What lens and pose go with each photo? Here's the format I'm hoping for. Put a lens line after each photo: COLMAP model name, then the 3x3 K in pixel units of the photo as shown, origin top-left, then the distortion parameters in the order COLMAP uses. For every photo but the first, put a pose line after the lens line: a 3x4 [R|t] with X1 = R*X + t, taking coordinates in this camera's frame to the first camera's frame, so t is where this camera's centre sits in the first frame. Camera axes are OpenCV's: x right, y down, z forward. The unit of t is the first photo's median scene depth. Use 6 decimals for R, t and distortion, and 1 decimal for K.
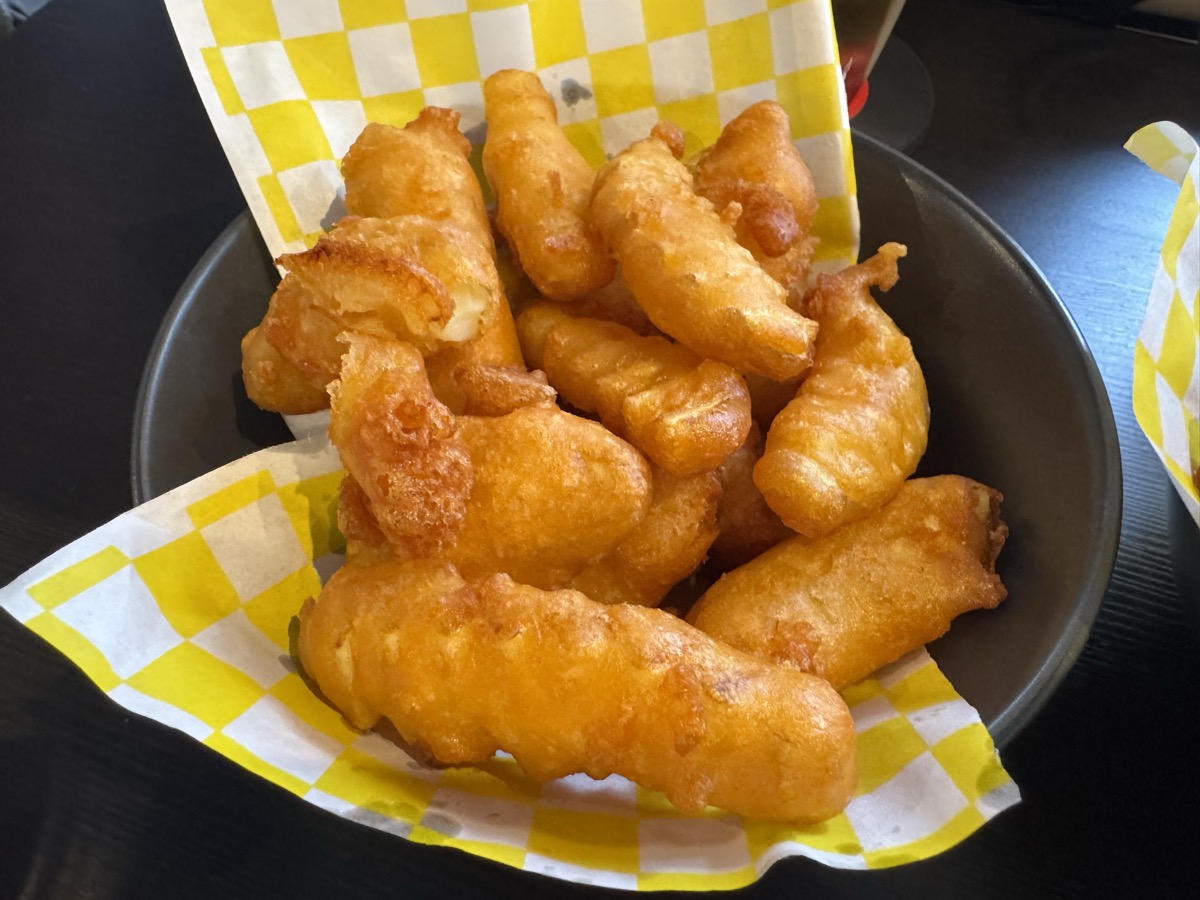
lens RADIAL K [[852.2, 0, 596.2], [0, 852.2, 451.8], [0, 0, 1]] dist [-0.003439, -0.016741]
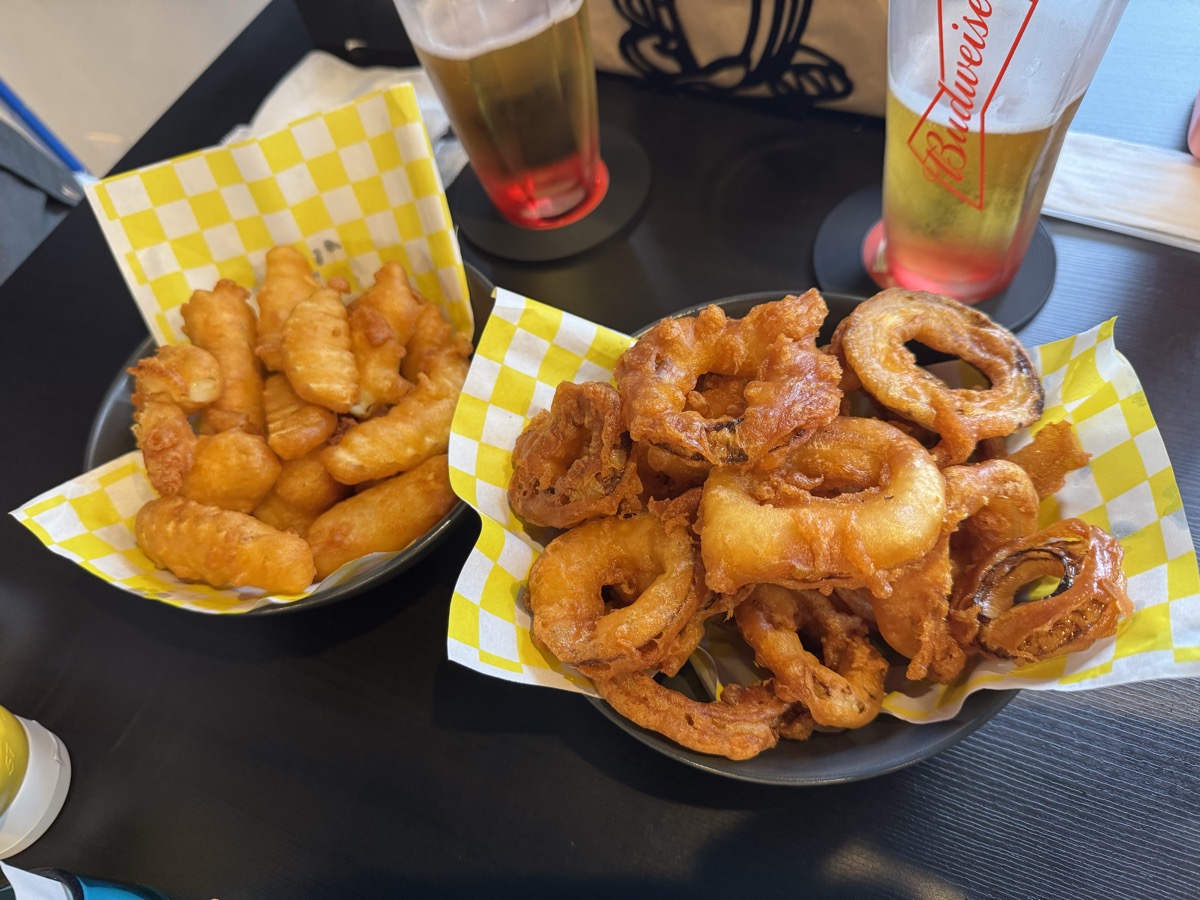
lens RADIAL K [[852.2, 0, 600.9], [0, 852.2, 451.0], [0, 0, 1]] dist [-0.003439, -0.016741]
pose [[0.985765, -0.031012, -0.165243, 1.286601], [0.034873, 0.999181, 0.020515, -0.009805], [0.164471, -0.025986, 0.986039, -1.086941]]
